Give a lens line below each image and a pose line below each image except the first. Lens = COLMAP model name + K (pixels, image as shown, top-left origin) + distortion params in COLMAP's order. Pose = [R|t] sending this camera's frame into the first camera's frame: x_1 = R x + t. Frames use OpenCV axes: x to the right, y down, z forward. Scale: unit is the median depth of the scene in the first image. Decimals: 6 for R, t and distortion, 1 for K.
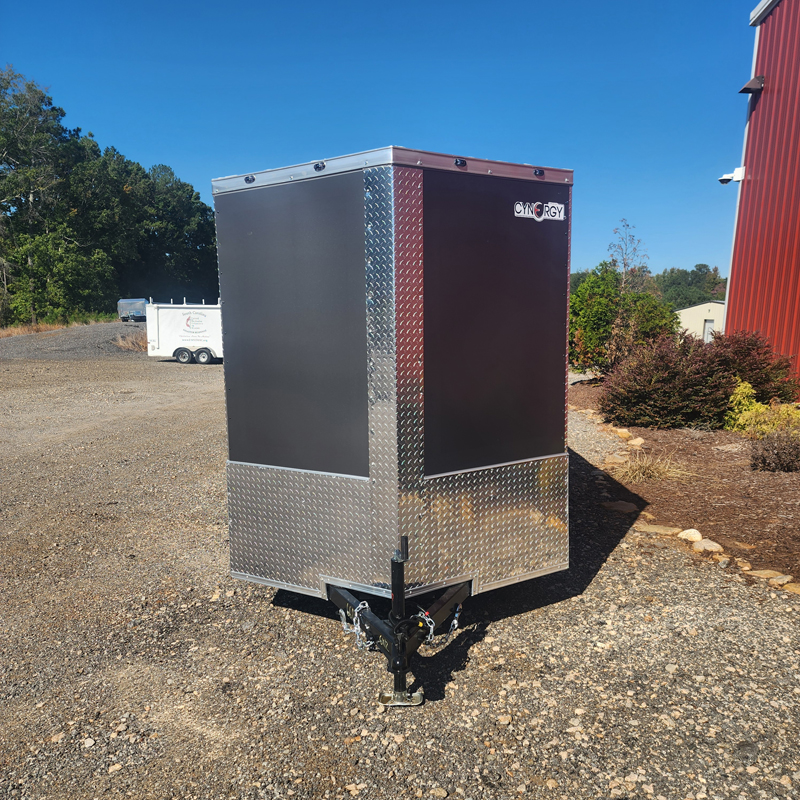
lens RADIAL K [[755.4, 0, 400.0], [0, 755.4, 400.0], [0, 0, 1]] dist [0.054690, -0.012446]
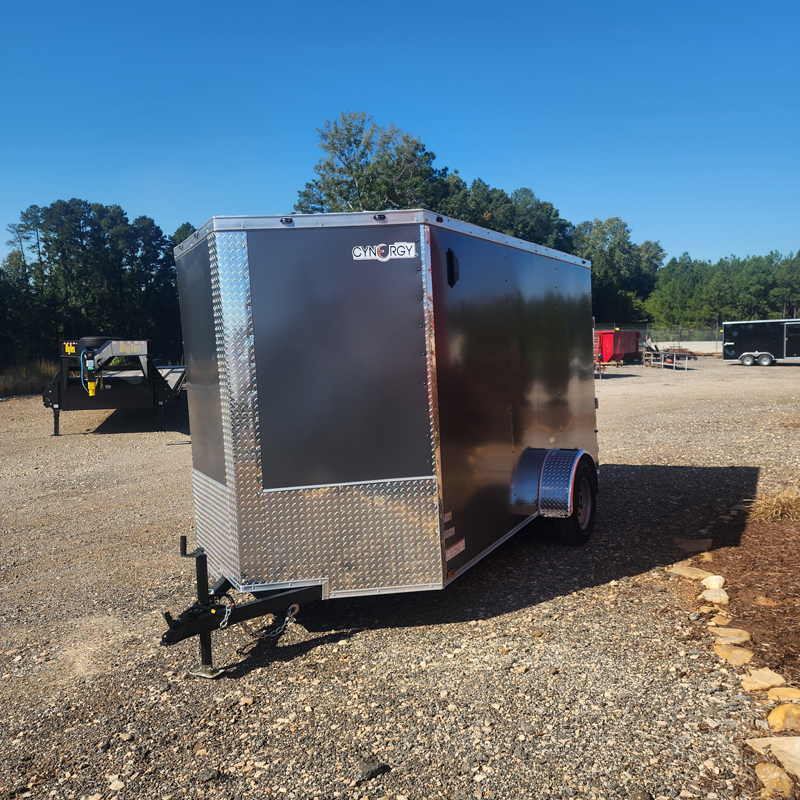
lens RADIAL K [[755.4, 0, 400.0], [0, 755.4, 400.0], [0, 0, 1]] dist [0.054690, -0.012446]
pose [[0.871101, 0.009039, -0.491021, 0.556948], [-0.015979, 0.999823, -0.009943, -0.020823], [0.490844, 0.016508, 0.871091, 0.056514]]
